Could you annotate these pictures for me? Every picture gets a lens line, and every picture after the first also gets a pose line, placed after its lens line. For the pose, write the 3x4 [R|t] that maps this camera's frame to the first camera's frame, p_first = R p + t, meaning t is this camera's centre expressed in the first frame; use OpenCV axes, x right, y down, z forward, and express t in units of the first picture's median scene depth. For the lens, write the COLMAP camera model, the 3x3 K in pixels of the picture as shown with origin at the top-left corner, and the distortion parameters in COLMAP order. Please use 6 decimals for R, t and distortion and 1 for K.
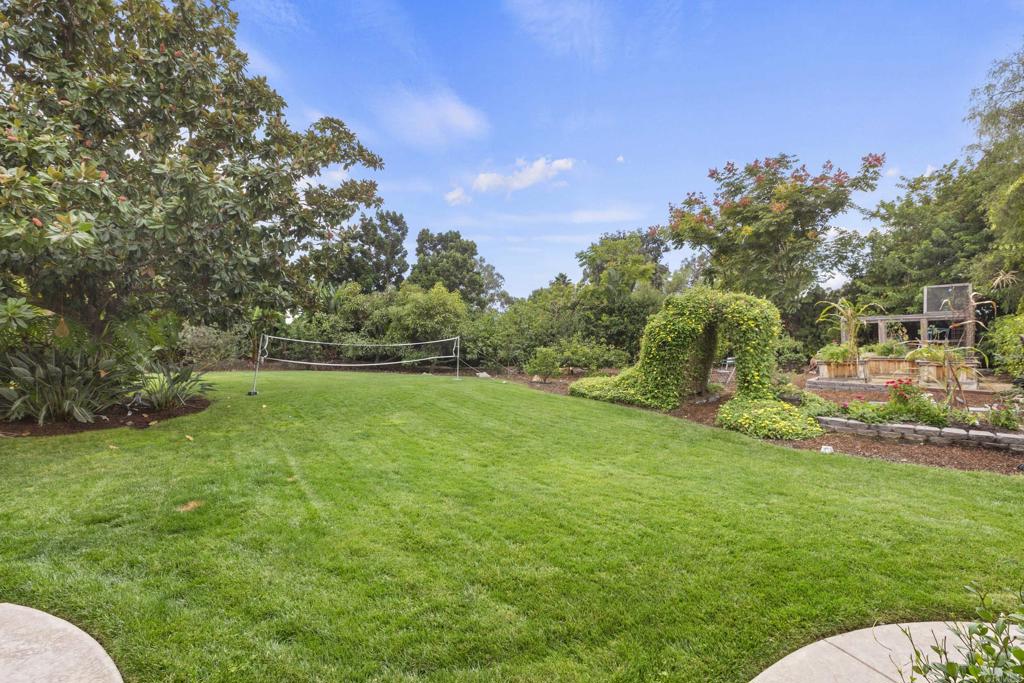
lens RADIAL K [[455.4, 0, 511.6], [0, 455.4, 343.6], [0, 0, 1]] dist [-0.002514, -0.000232]
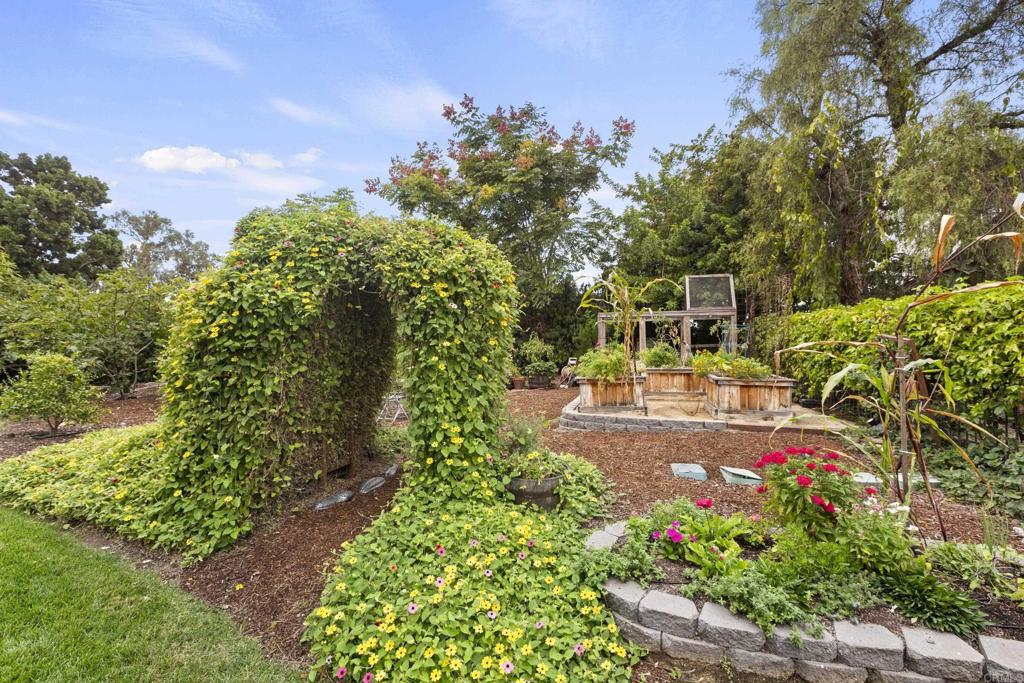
lens RADIAL K [[455.4, 0, 511.6], [0, 455.4, 343.6], [0, 0, 1]] dist [-0.002514, -0.000232]
pose [[0.883252, 0.010196, 0.468788, 0.274485], [-0.006333, 0.999932, -0.009816, 0.000283], [-0.468856, 0.005701, 0.883256, 0.443950]]
